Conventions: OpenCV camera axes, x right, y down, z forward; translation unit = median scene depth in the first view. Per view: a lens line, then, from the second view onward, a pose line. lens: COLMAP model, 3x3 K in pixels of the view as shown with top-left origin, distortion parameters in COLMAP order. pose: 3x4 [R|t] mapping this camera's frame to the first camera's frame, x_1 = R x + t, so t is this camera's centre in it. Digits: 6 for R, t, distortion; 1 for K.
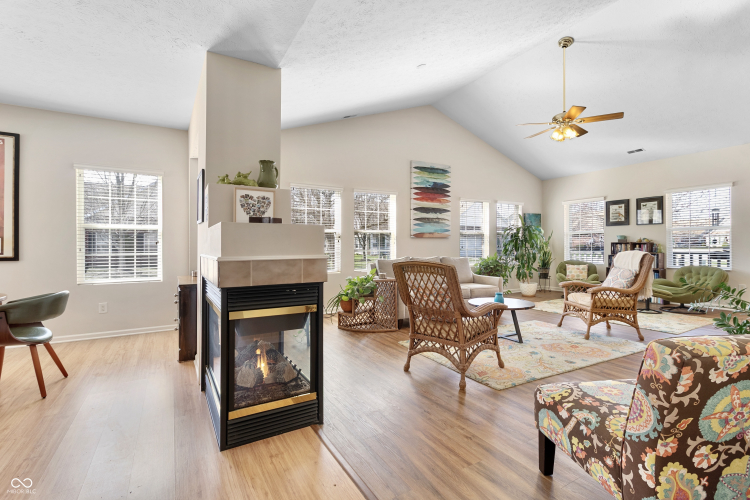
lens RADIAL K [[357.9, 0, 375.1], [0, 357.9, 253.3], [0, 0, 1]] dist [0.009571, 0.000758]
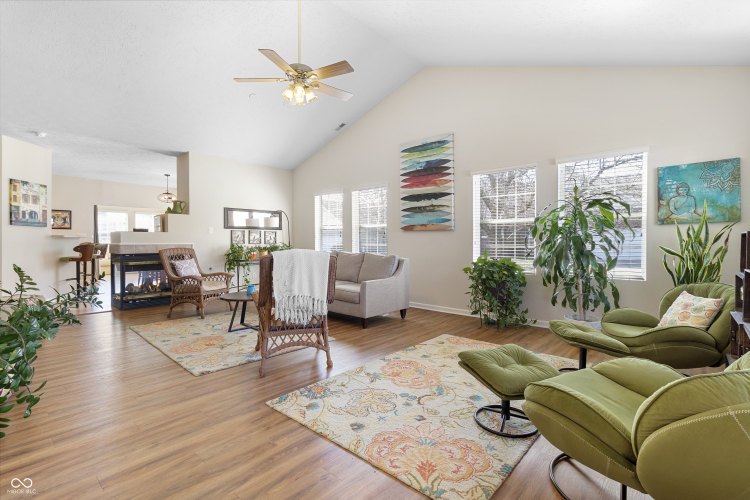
lens RADIAL K [[357.9, 0, 369.9], [0, 357.9, 245.4], [0, 0, 1]] dist [0.009571, 0.000758]
pose [[0.301614, 0.018109, -0.953258, 0.882693], [-0.020428, 0.999713, 0.012528, -0.017570], [0.953211, 0.015695, 0.301898, 0.630995]]
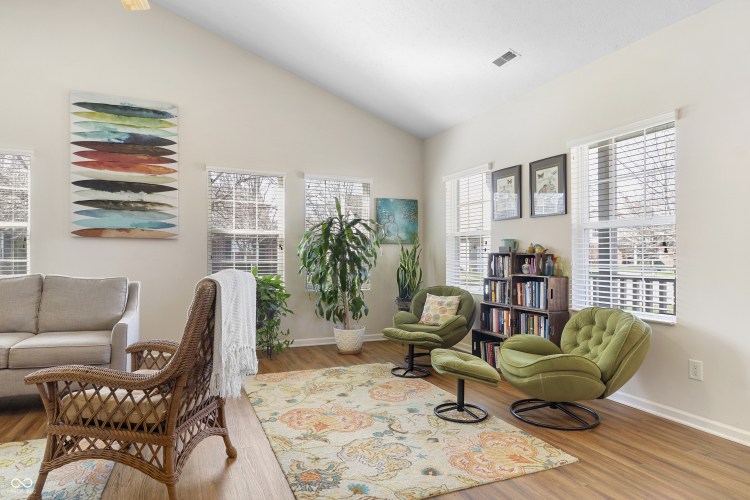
lens RADIAL K [[440.1, 0, 378.9], [0, 440.1, 257.5], [0, 0, 1]] dist [0.003752, 0.001915]
pose [[0.993098, 0.016627, -0.116104, 0.598777], [-0.018494, 0.999716, -0.015025, -0.012360], [0.115821, 0.017069, 0.993123, 0.393216]]
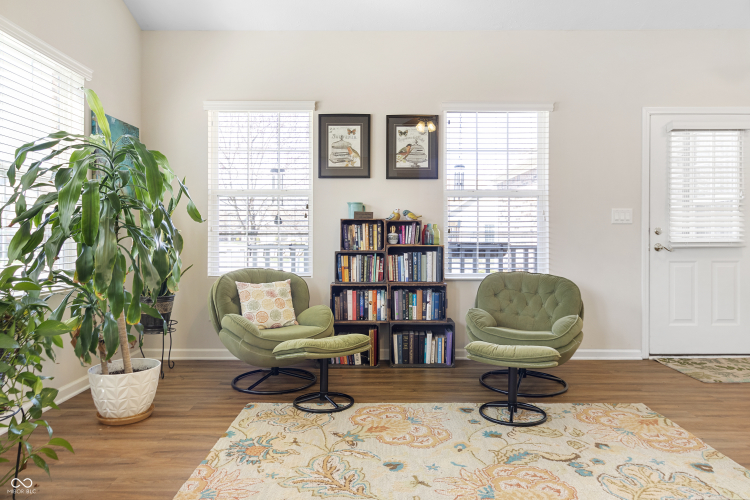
lens RADIAL K [[487.0, 0, 377.1], [0, 487.0, 235.5], [0, 0, 1]] dist [0.006160, 0.003521]
pose [[0.514552, 0.007782, 0.857424, 0.240464], [0.010438, 0.999828, -0.015338, -0.004688], [-0.857396, 0.016842, 0.514382, 0.726196]]
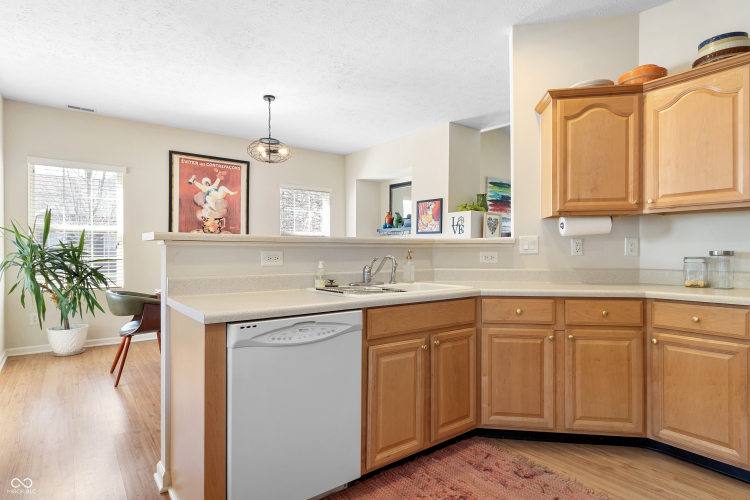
lens RADIAL K [[407.2, 0, 372.6], [0, 407.2, 252.1], [0, 0, 1]] dist [-0.002757, -0.000058]
pose [[0.992779, 0.000532, 0.119954, -0.405765], [0.001002, 0.999919, -0.012724, 0.002404], [-0.119951, 0.012753, 0.992698, -0.254169]]
